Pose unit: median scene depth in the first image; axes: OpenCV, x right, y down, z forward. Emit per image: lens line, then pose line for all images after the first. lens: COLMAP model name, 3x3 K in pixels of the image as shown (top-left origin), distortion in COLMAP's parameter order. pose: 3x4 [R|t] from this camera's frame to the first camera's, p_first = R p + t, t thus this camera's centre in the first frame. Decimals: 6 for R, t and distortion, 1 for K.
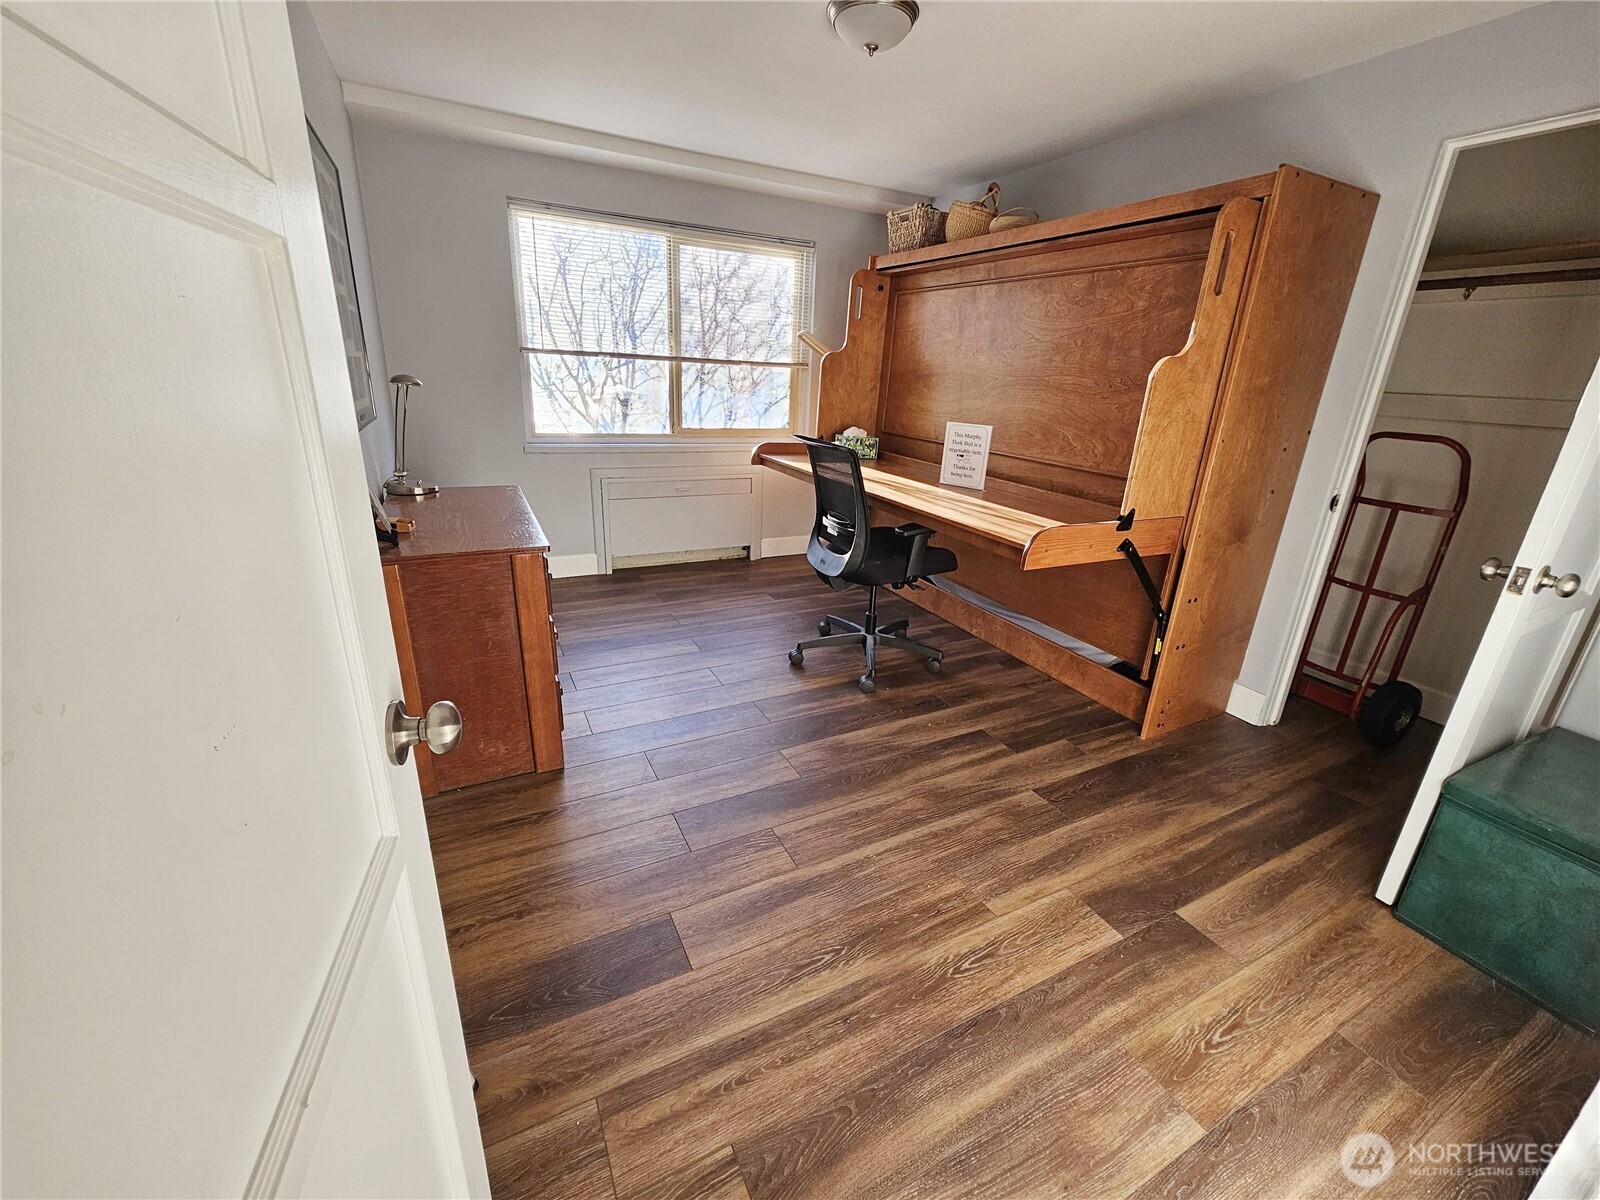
lens RADIAL K [[653.4, 0, 800.2], [0, 653.4, 589.7], [0, 0, 1]] dist [-0.001757, -0.000388]
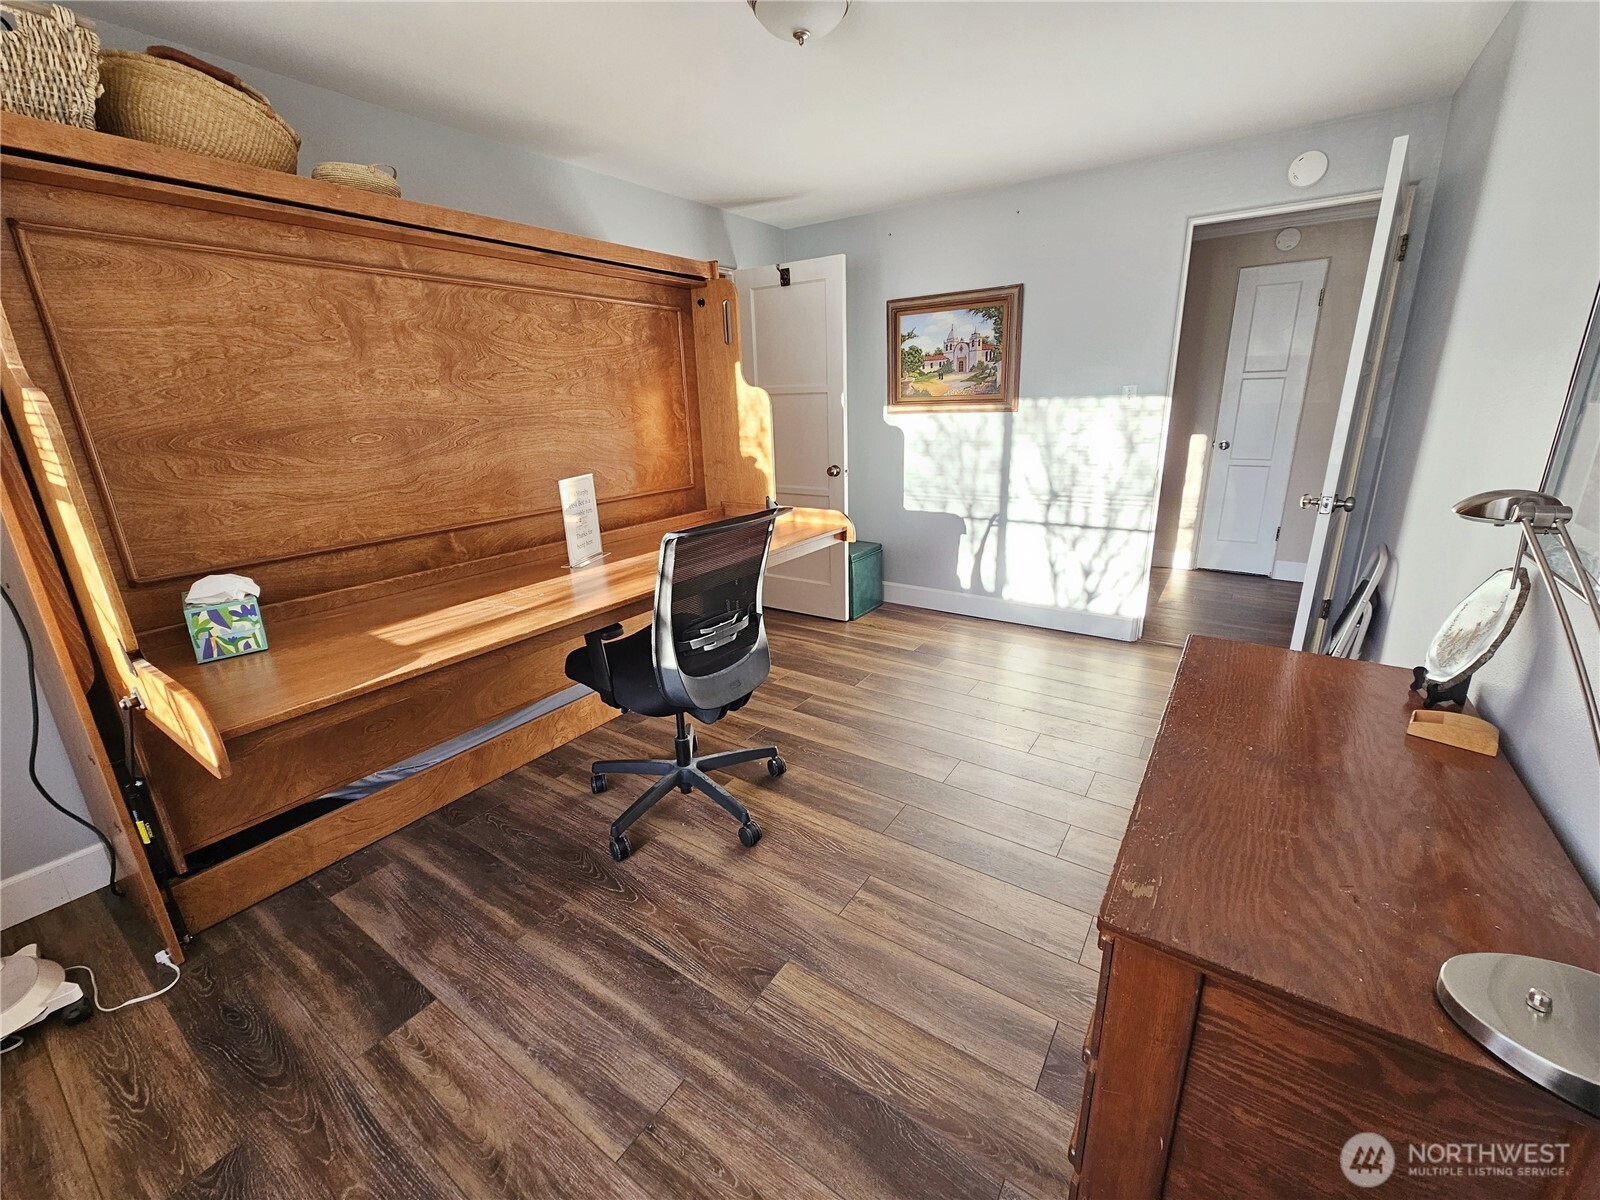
lens RADIAL K [[650.7, 0, 800.0], [0, 650.7, 600.0], [0, 0, 1]] dist [0.001193, 0.000121]
pose [[-0.482457, -0.287168, 0.827508, -0.591055], [0.291921, 0.838006, 0.461008, -0.449755], [-0.825843, 0.463983, -0.320472, 1.204579]]
